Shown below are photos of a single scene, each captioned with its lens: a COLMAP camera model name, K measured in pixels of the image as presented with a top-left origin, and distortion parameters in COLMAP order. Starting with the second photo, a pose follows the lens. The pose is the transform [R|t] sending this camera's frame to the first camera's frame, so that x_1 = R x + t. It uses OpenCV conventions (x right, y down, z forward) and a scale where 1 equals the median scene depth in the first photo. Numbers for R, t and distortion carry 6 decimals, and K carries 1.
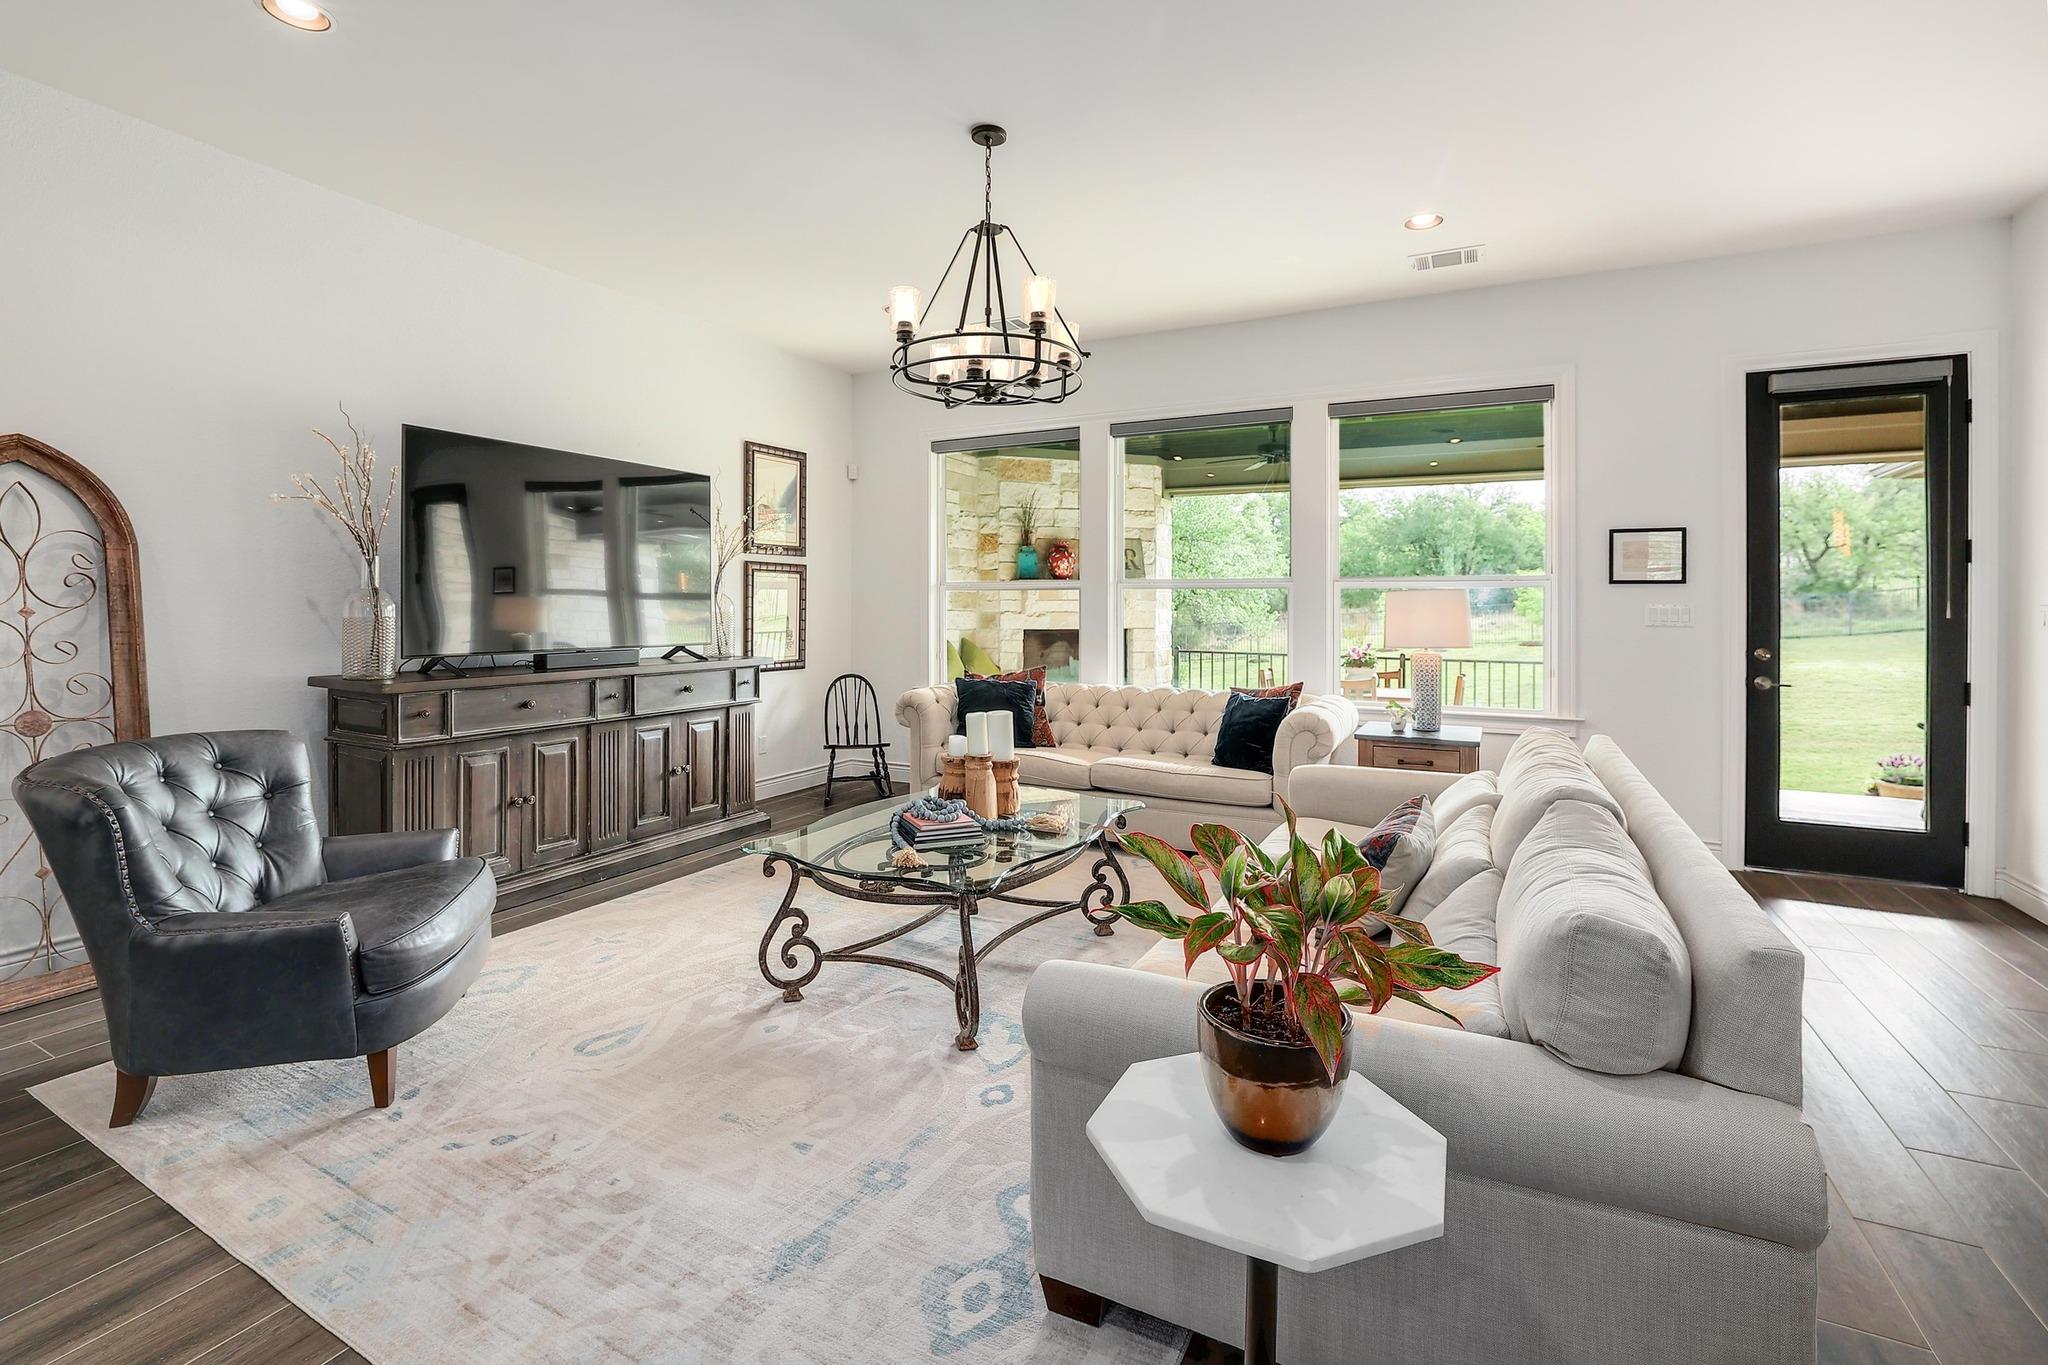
lens RADIAL K [[901.6, 0, 1015.1], [0, 901.6, 610.9], [0, 0, 1]] dist [-0.041106, 0.012244]
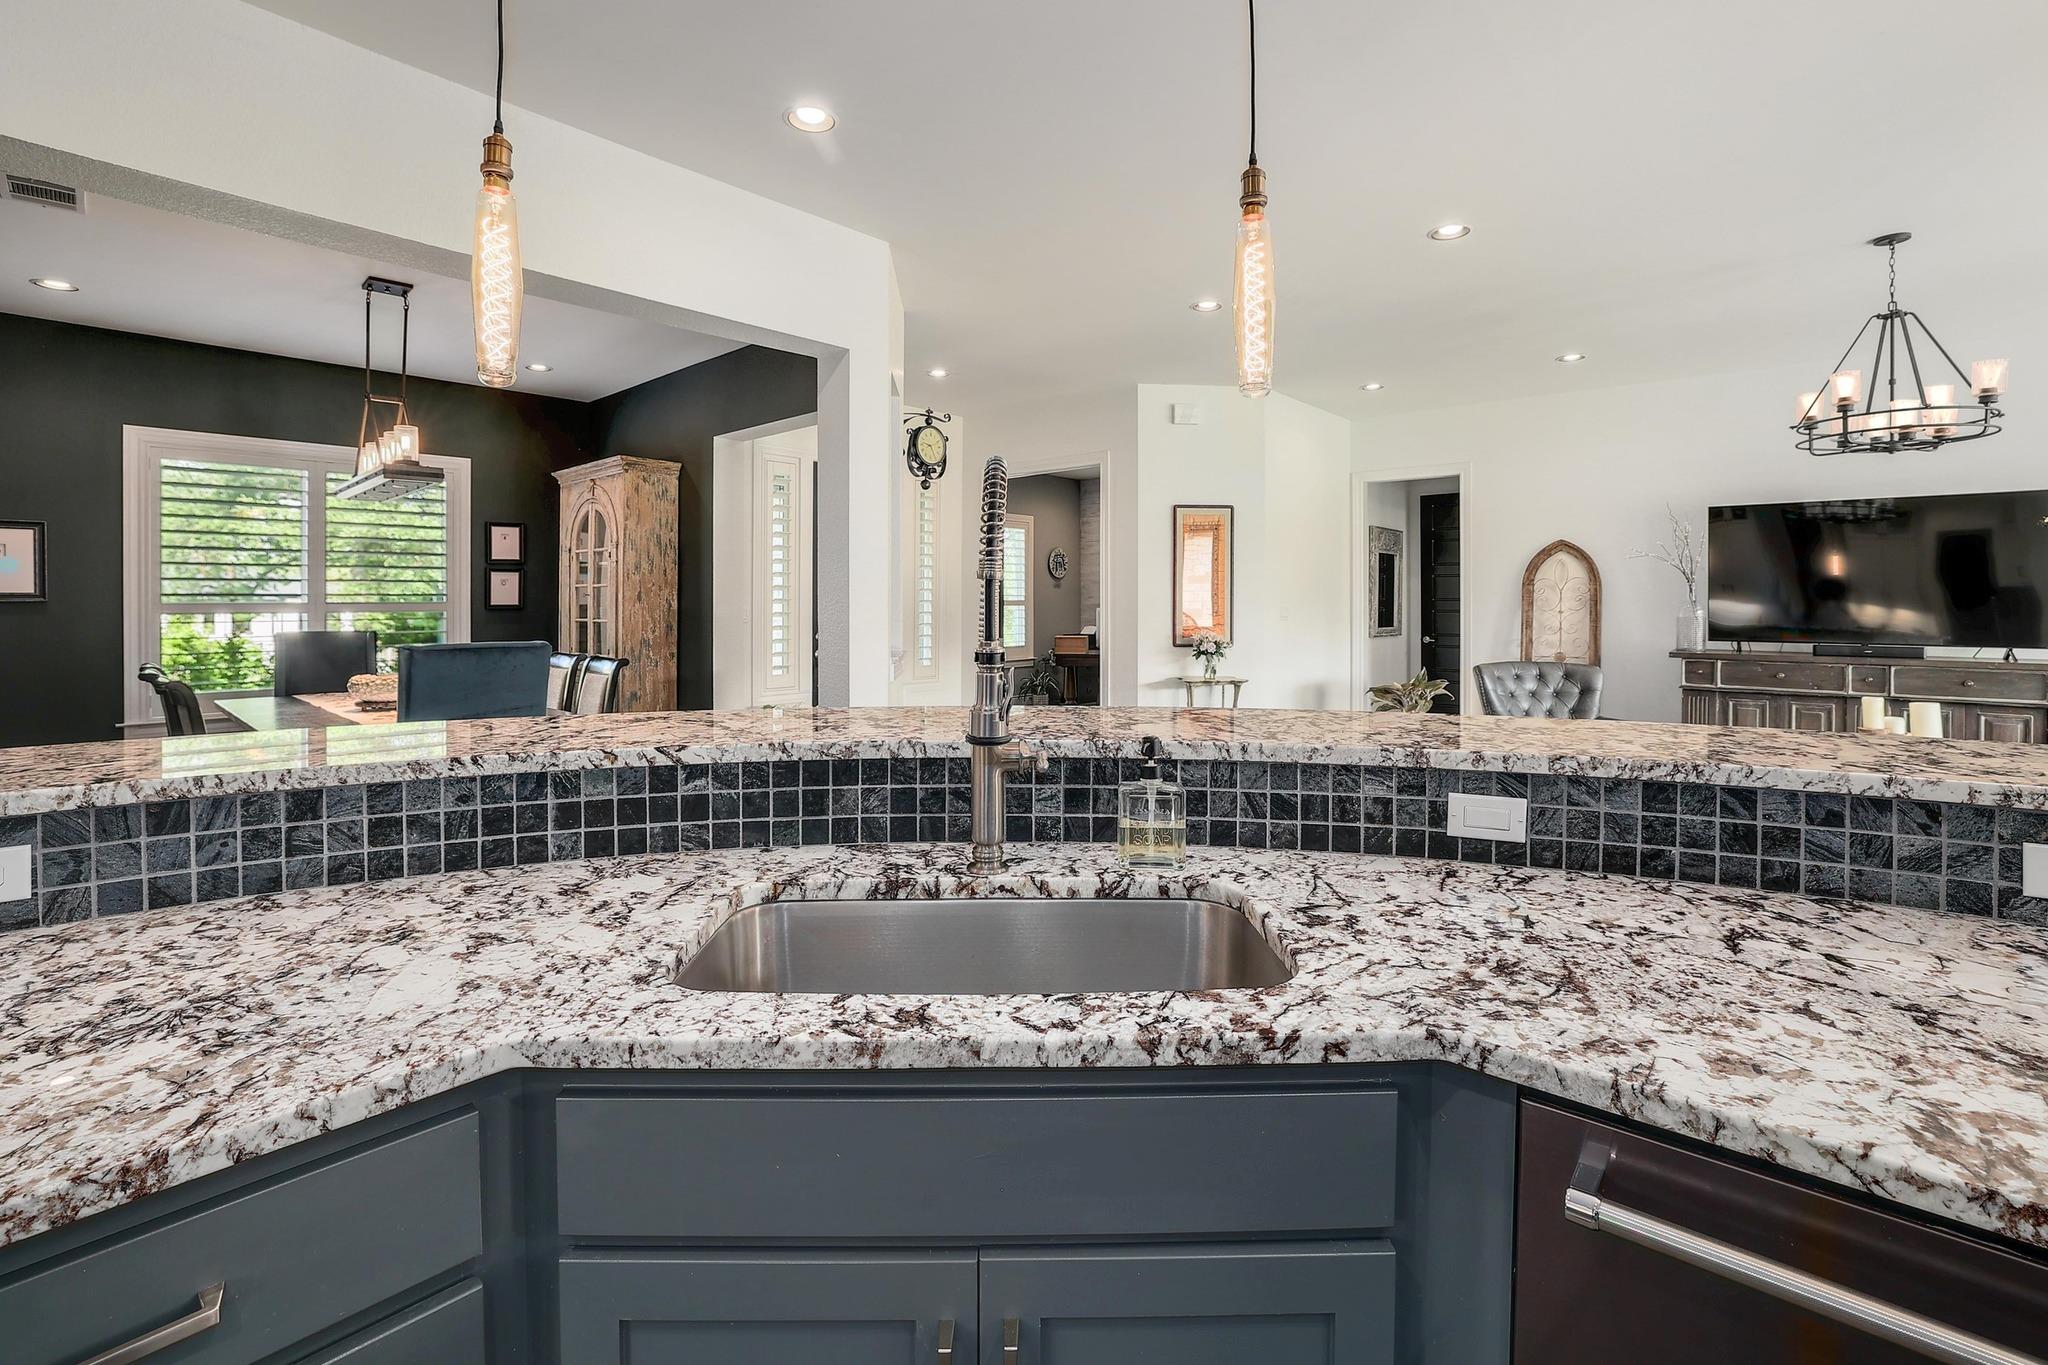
lens RADIAL K [[901.6, 0, 1014.1], [0, 901.6, 600.3], [0, 0, 1]] dist [-0.041106, 0.012244]
pose [[-0.242616, -0.005691, -0.970106, 1.117681], [-0.006611, 0.999969, -0.004213, -0.008663], [0.970100, 0.005391, -0.242647, 0.081556]]
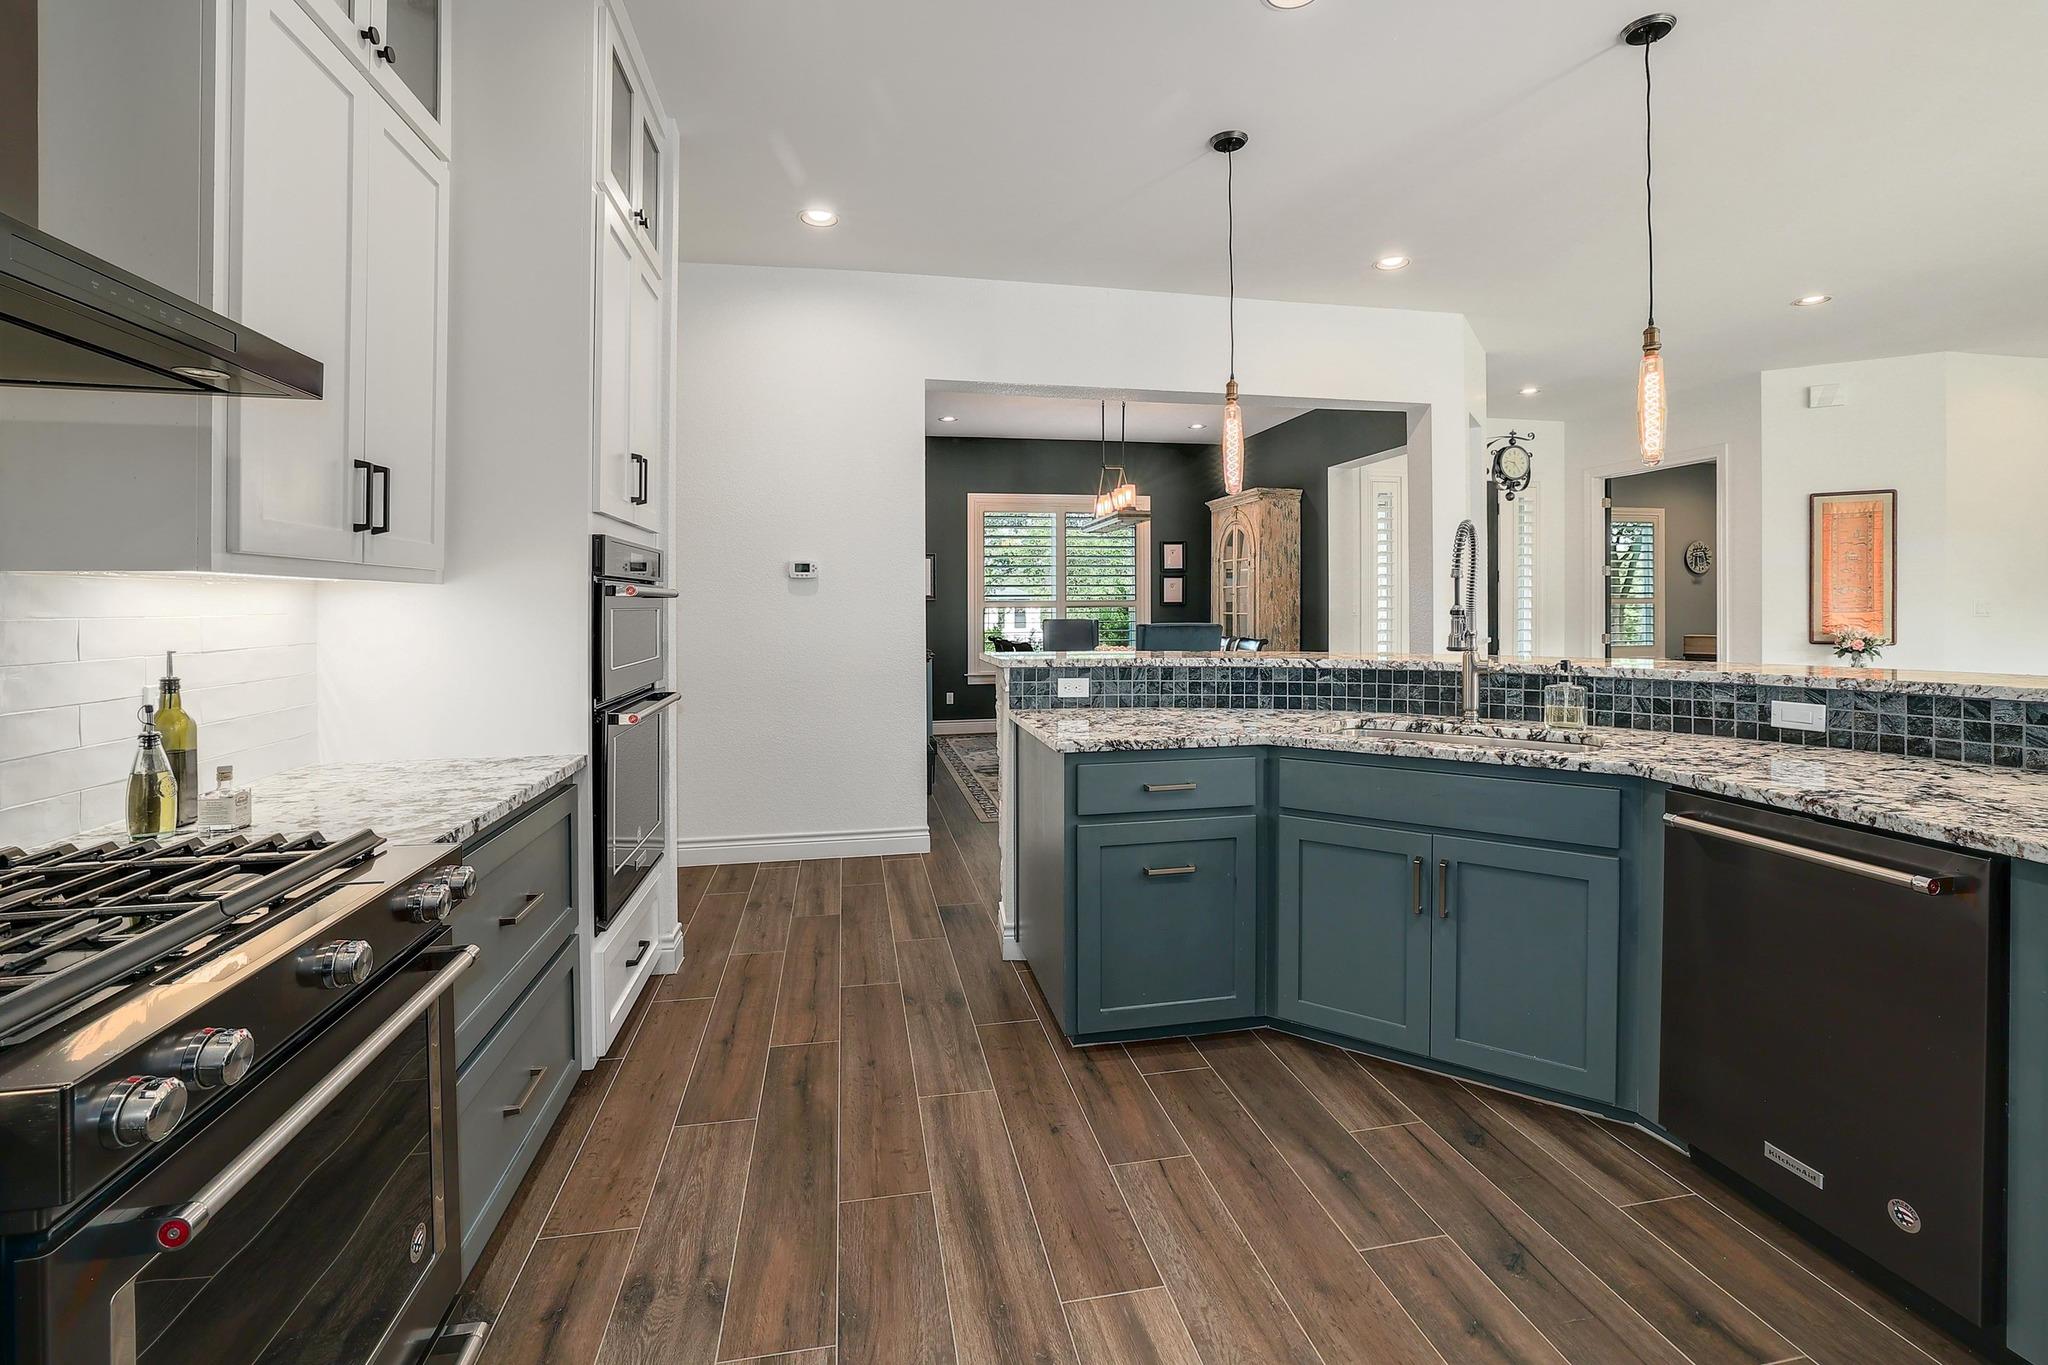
lens RADIAL K [[901.6, 0, 1036.3], [0, 901.6, 601.0], [0, 0, 1]] dist [-0.041106, 0.012244]
pose [[-0.771479, -0.004294, -0.636240, 1.458362], [-0.003691, 0.999991, -0.002274, 0.002437], [0.636244, 0.000594, -0.771488, 0.293465]]
